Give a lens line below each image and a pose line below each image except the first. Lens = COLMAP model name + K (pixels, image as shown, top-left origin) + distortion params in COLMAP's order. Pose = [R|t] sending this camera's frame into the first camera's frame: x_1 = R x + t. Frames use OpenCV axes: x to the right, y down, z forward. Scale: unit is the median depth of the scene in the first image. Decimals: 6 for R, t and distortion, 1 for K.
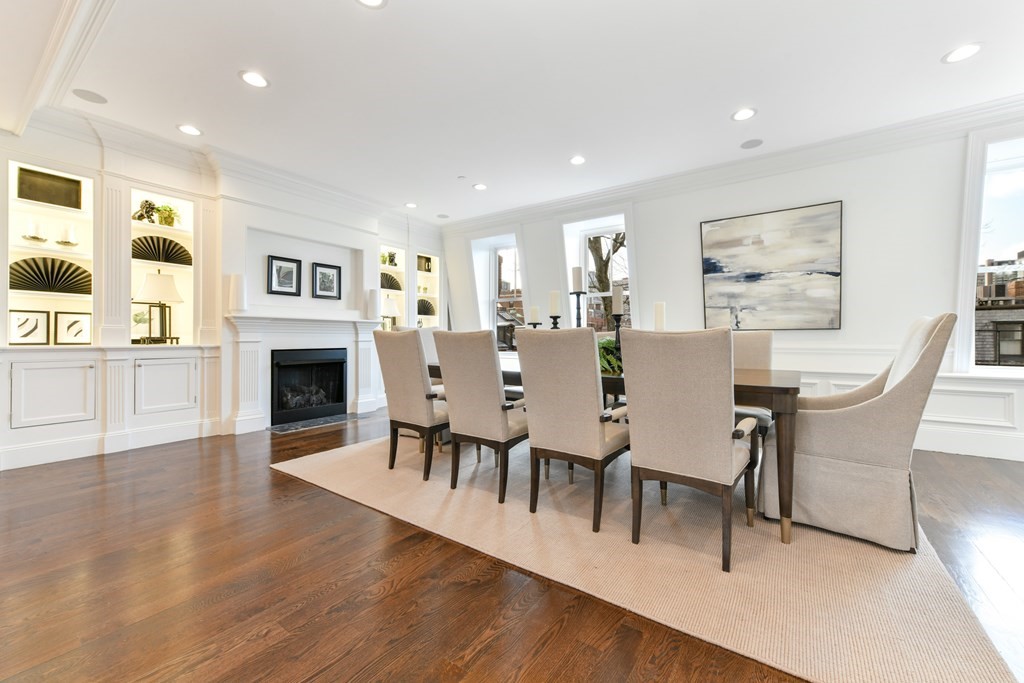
lens RADIAL K [[404.9, 0, 513.4], [0, 404.9, 337.2], [0, 0, 1]] dist [0.004915, 0.000260]
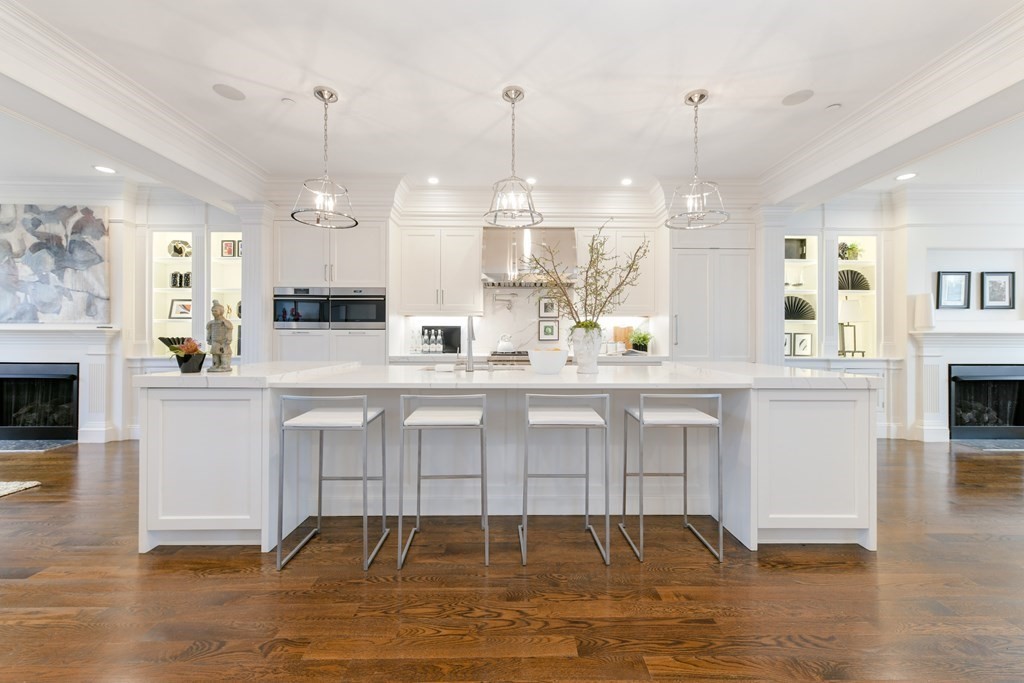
lens RADIAL K [[404.9, 0, 507.5], [0, 404.9, 335.1], [0, 0, 1]] dist [0.004915, 0.000260]
pose [[0.592765, -0.008191, -0.805333, -0.470639], [-0.000257, 0.999946, -0.010360, -0.033453], [0.805375, 0.006347, 0.592732, -0.547261]]
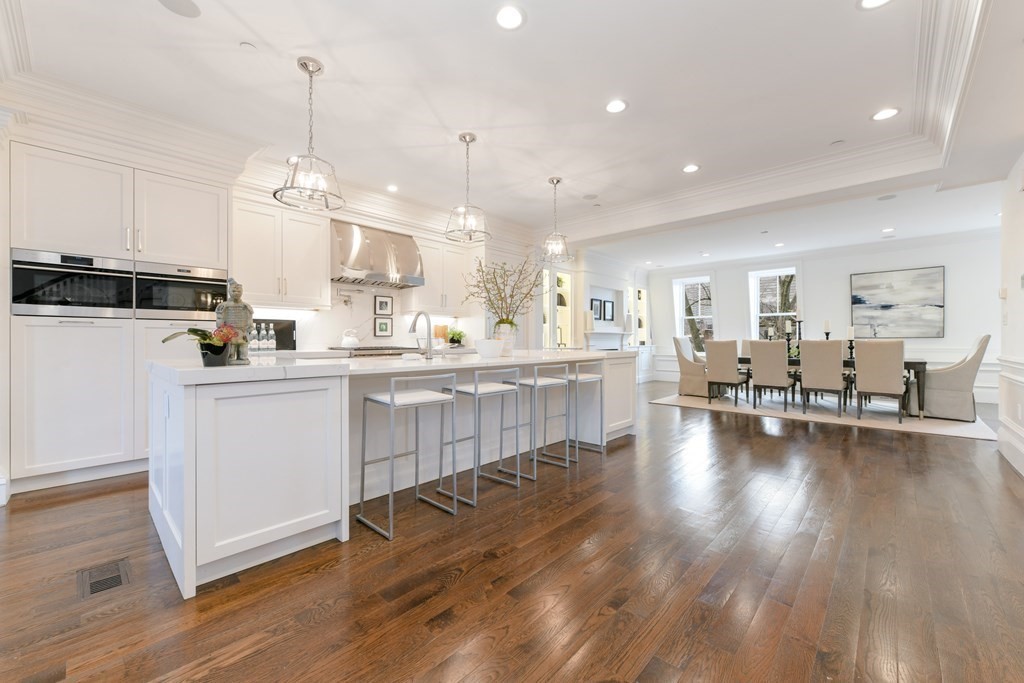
lens RADIAL K [[404.9, 0, 515.5], [0, 404.9, 339.6], [0, 0, 1]] dist [0.004915, 0.000260]
pose [[0.991610, -0.005337, -0.129156, -0.795255], [0.005051, 0.999984, -0.002544, -0.014057], [0.129168, 0.001870, 0.991621, -0.973859]]
